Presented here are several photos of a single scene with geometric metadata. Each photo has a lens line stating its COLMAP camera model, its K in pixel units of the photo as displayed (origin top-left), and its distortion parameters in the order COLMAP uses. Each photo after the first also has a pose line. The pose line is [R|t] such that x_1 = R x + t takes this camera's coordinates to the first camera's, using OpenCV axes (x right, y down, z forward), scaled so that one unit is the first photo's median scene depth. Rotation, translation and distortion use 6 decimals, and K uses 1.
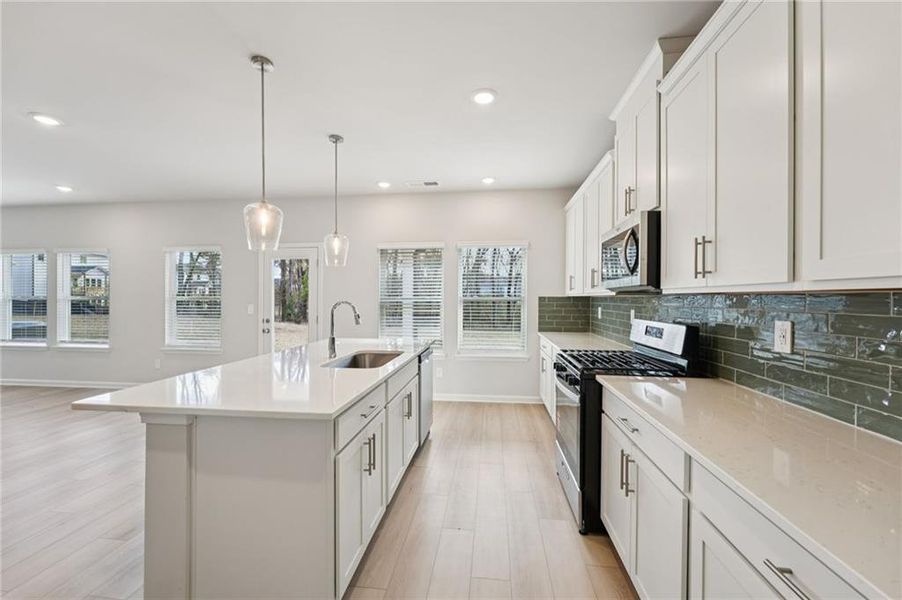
lens RADIAL K [[361.5, 0, 450.1], [0, 361.5, 298.4], [0, 0, 1]] dist [0.000053, 0.000014]
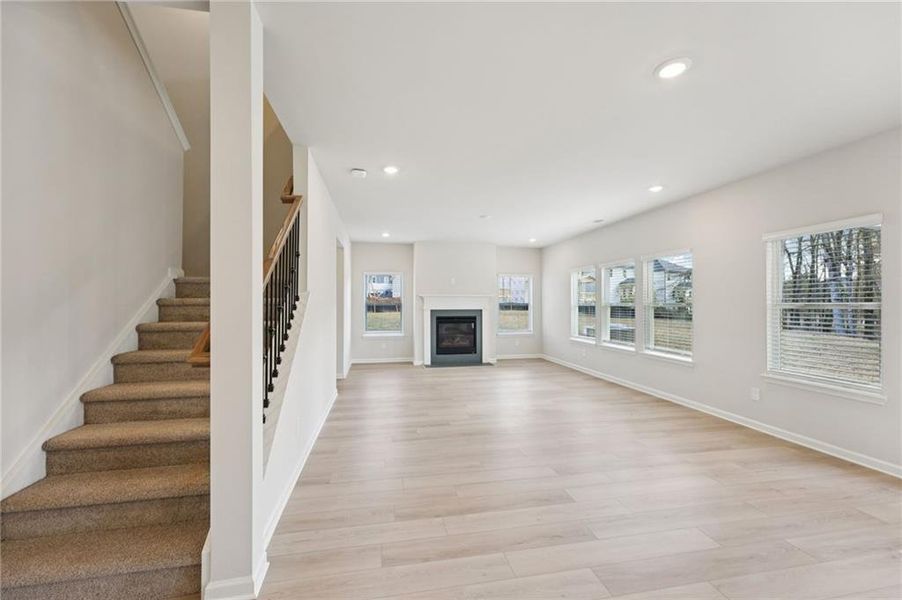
lens RADIAL K [[361.5, 0, 447.5], [0, 361.5, 301.0], [0, 0, 1]] dist [0.000053, 0.000014]
pose [[0.299111, -0.008538, -0.954180, -0.329170], [-0.000255, 0.999959, -0.009027, -0.002224], [0.954218, 0.002943, 0.299097, 0.200071]]
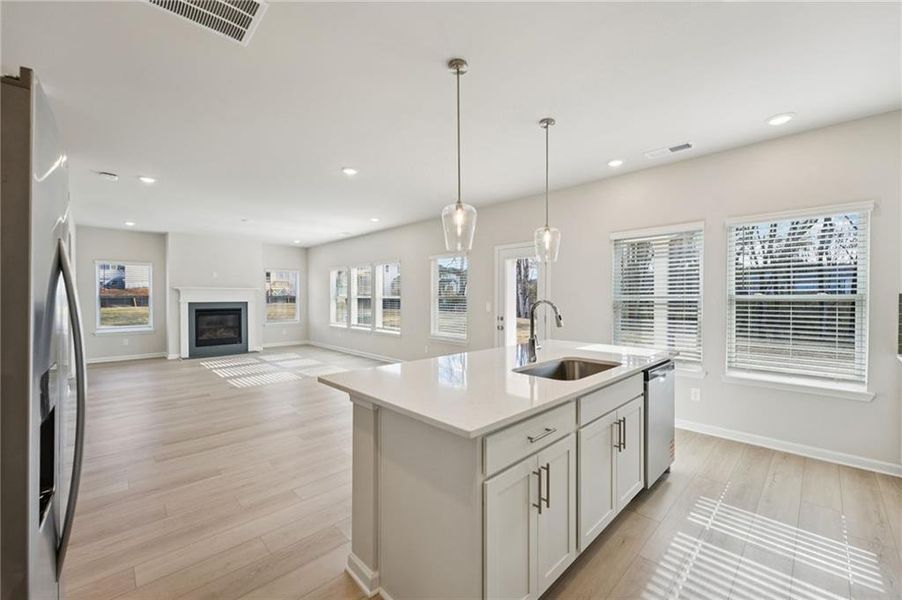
lens RADIAL K [[361.5, 0, 449.9], [0, 361.5, 299.2], [0, 0, 1]] dist [0.000053, 0.000014]
pose [[0.775930, 0.002626, -0.630813, 0.050072], [0.001117, 0.999984, 0.005537, -0.000034], [0.630818, -0.005001, 0.775915, 0.089622]]
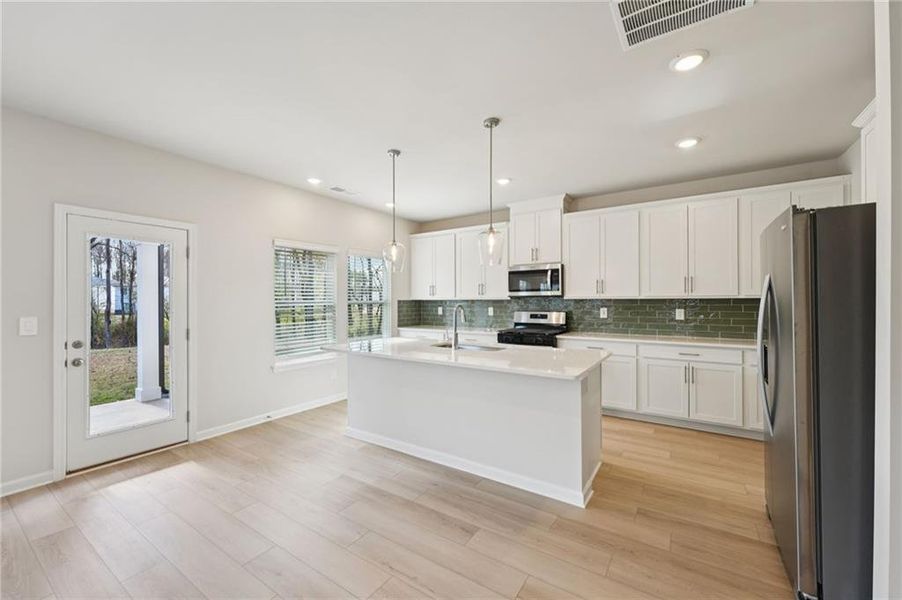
lens RADIAL K [[361.5, 0, 452.0], [0, 361.5, 299.7], [0, 0, 1]] dist [0.000053, 0.000014]
pose [[0.453687, -0.002096, 0.891159, -0.808521], [0.005164, 0.999987, -0.000277, -0.004704], [-0.891146, 0.004728, 0.453692, 0.248821]]
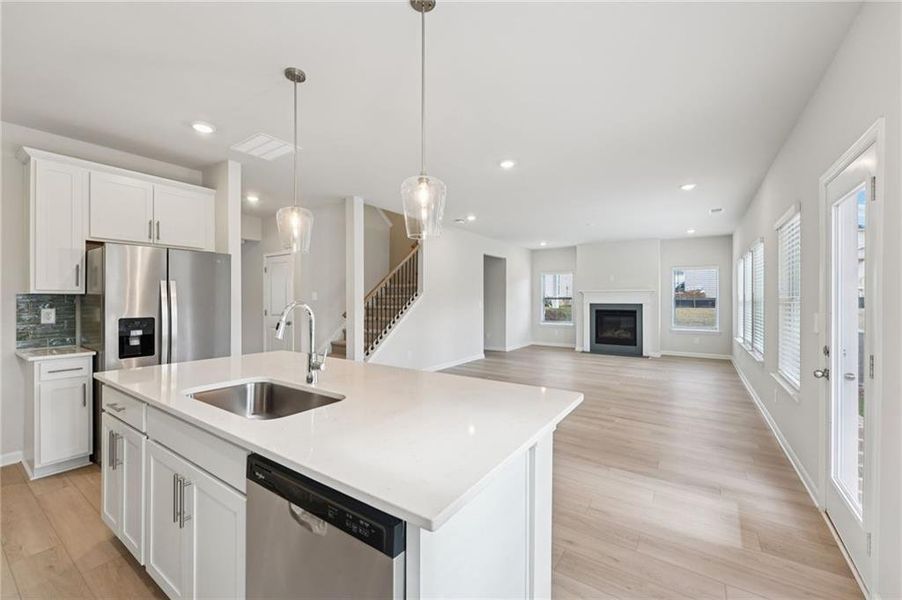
lens RADIAL K [[361.5, 0, 448.9], [0, 361.5, 298.5], [0, 0, 1]] dist [0.000053, 0.000014]
pose [[-0.466897, -0.002151, -0.884309, 0.094506], [-0.002471, 0.999996, -0.001128, 0.000645], [0.884308, 0.001659, -0.466900, 0.873855]]
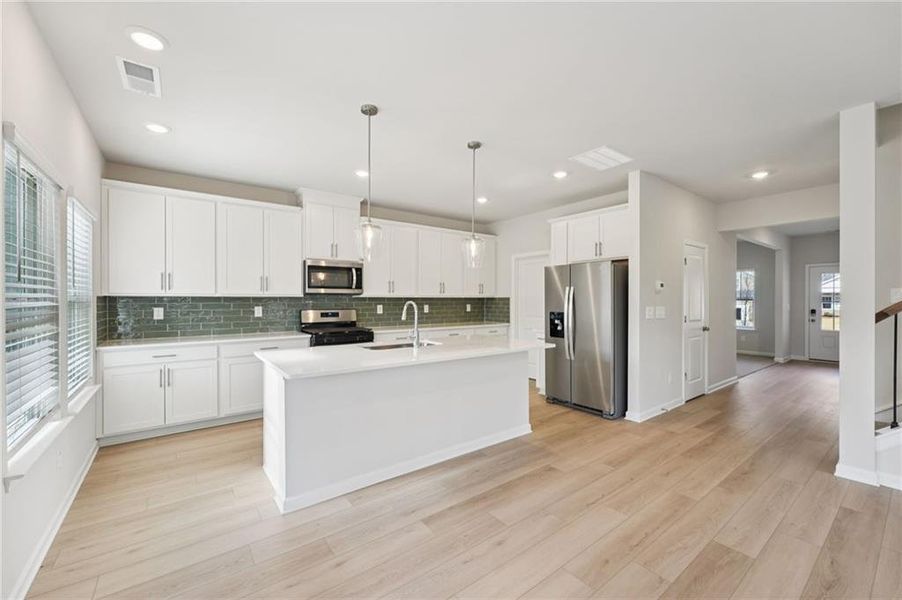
lens RADIAL K [[361.5, 0, 447.9], [0, 361.5, 299.7], [0, 0, 1]] dist [0.000053, 0.000014]
pose [[-0.685982, -0.003232, 0.727612, -0.717366], [-0.001893, 0.999995, 0.002657, -0.000642], [-0.727616, 0.000445, -0.685984, 0.984570]]
